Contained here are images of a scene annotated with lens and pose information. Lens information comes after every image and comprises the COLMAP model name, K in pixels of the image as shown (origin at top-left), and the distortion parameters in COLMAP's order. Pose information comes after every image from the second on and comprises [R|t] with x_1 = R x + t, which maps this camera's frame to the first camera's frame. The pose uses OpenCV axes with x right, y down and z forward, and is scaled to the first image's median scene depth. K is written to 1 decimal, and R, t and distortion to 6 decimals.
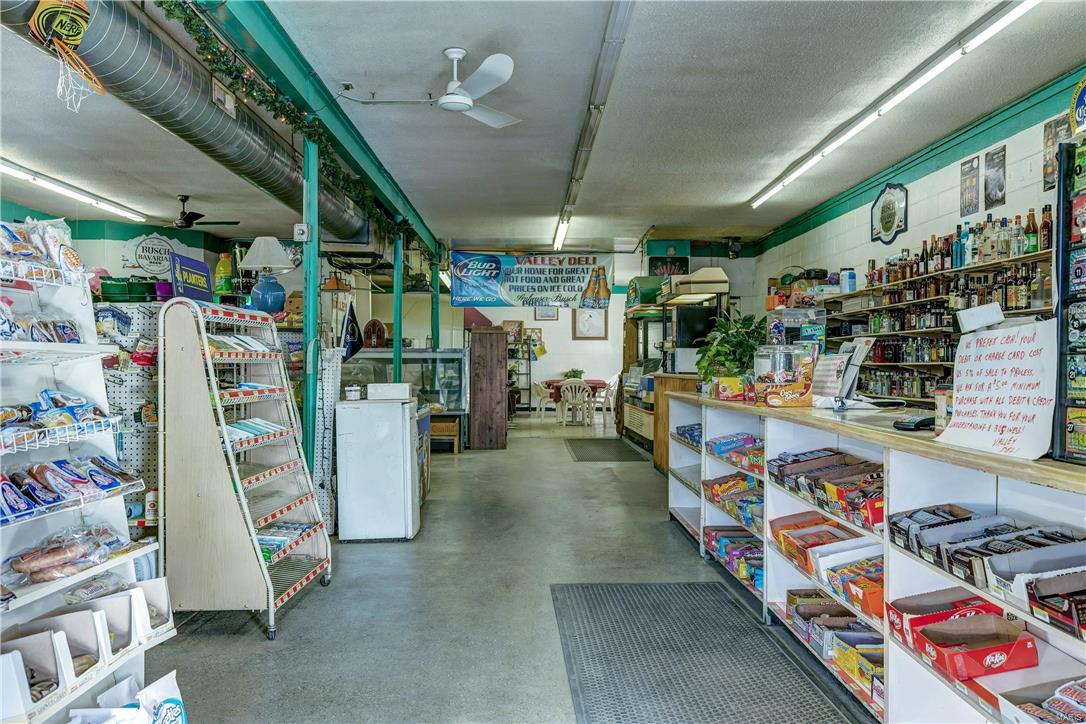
lens RADIAL K [[854.9, 0, 540.4], [0, 854.9, 362.3], [0, 0, 1]] dist [-0.003890, -0.002825]
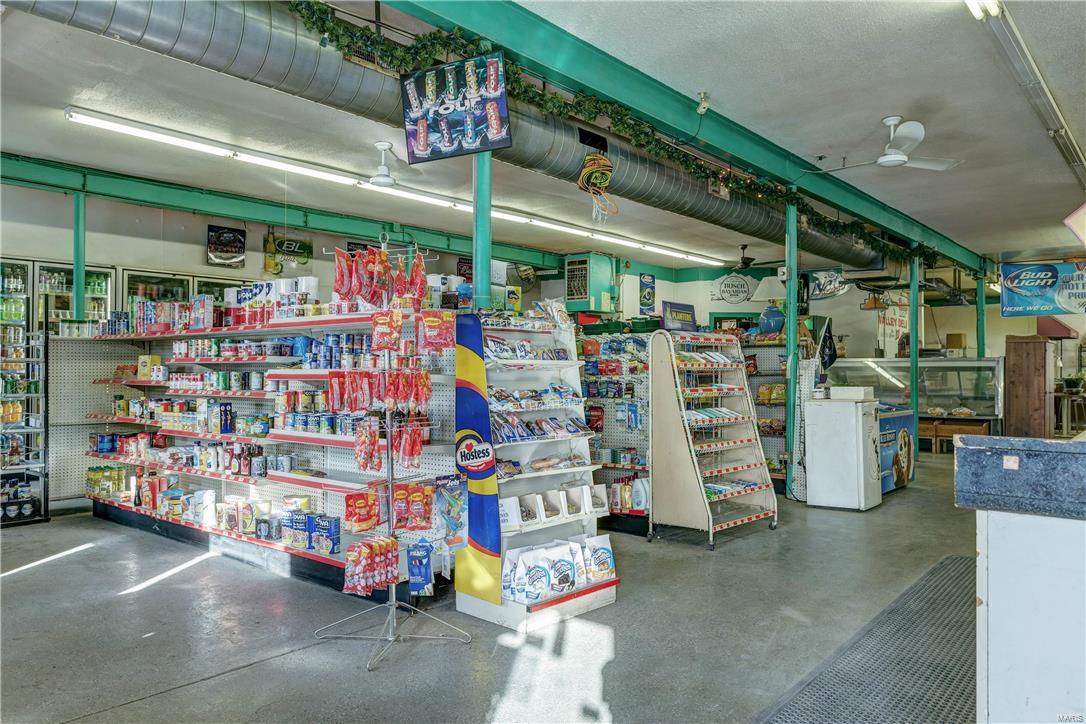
lens RADIAL K [[750.4, 0, 546.9], [0, 750.4, 367.2], [0, 0, 1]] dist [-0.015886, 0.008538]
pose [[0.746577, -0.003213, -0.665291, 0.113630], [0.000100, 0.999989, -0.004717, 0.000510], [0.665299, 0.003455, 0.746569, -0.064082]]
